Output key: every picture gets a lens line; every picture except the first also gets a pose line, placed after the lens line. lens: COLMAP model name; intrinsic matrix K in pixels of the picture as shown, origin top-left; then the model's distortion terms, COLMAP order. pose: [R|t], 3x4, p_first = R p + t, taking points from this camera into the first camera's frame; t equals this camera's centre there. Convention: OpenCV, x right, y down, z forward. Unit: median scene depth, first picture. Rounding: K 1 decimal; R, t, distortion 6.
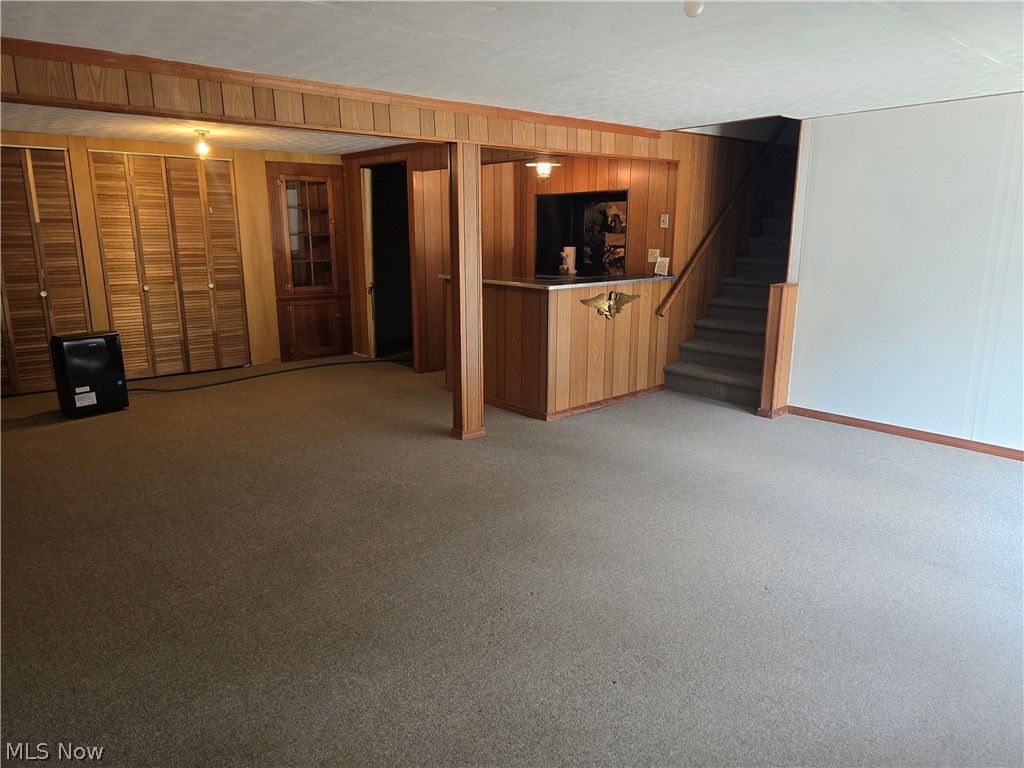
lens RADIAL K [[701.3, 0, 518.6], [0, 701.3, 383.8], [0, 0, 1]] dist [0.042046, -0.024945]
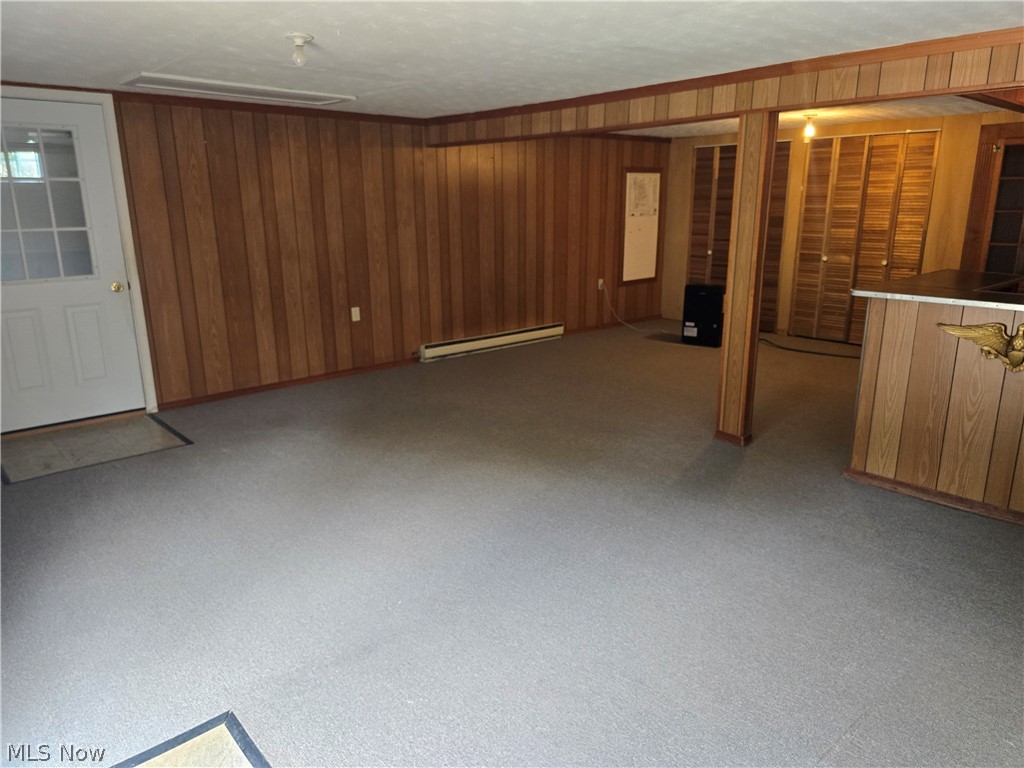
lens RADIAL K [[701.3, 0, 520.0], [0, 701.3, 379.7], [0, 0, 1]] dist [0.042046, -0.024945]
pose [[0.024626, 0.251841, -0.967455, 0.710967], [-0.219581, 0.945478, 0.240531, -0.143361], [0.975283, 0.206511, 0.078583, 0.590033]]
